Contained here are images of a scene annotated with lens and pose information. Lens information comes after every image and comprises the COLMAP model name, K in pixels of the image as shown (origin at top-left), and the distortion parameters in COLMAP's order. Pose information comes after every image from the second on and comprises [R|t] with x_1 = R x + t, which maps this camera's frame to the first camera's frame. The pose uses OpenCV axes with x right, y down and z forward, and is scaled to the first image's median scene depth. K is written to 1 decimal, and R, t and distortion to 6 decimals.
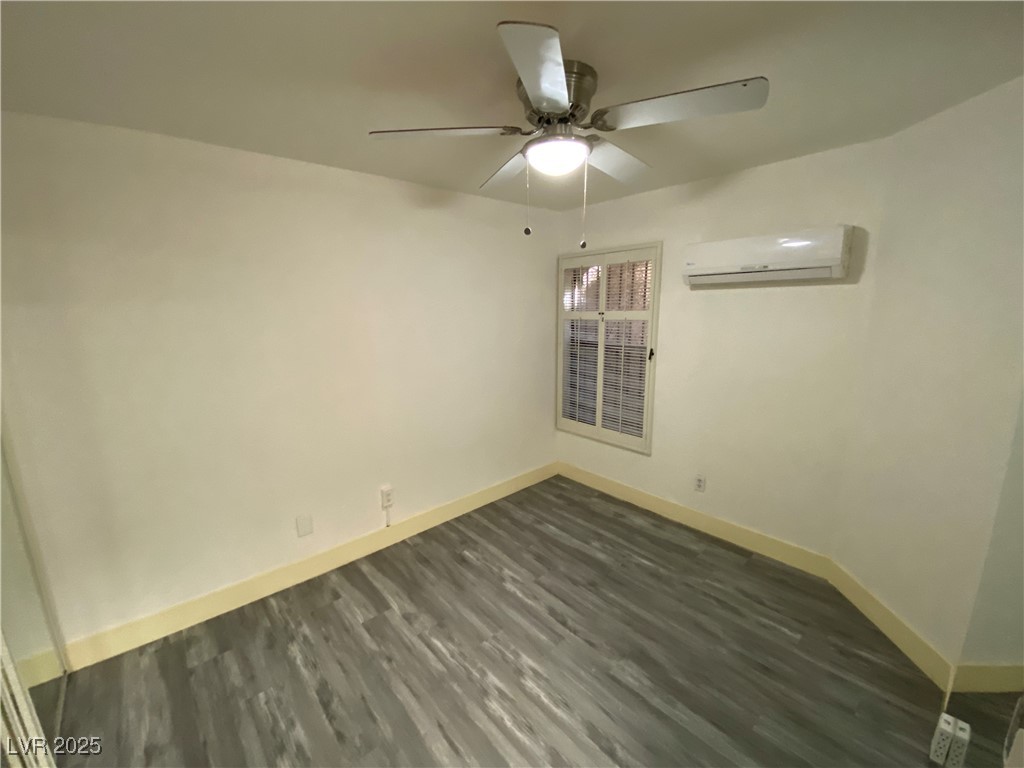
lens RADIAL K [[417.0, 0, 516.8], [0, 417.0, 381.1], [0, 0, 1]] dist [0.009271, -0.015116]
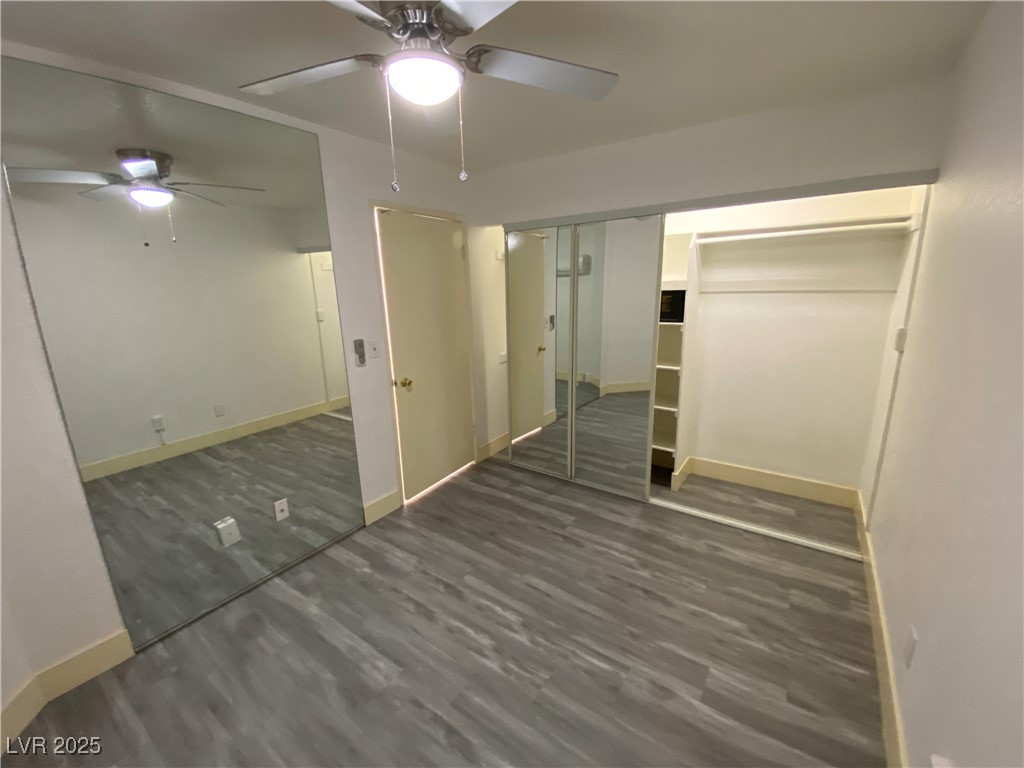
lens RADIAL K [[417.0, 0, 516.8], [0, 417.0, 381.1], [0, 0, 1]] dist [0.009271, -0.015116]
pose [[-0.970912, 0.092630, -0.220792, 0.114457], [-0.003470, 0.916594, 0.399804, -0.252423], [0.239410, 0.388940, -0.889611, 1.550612]]
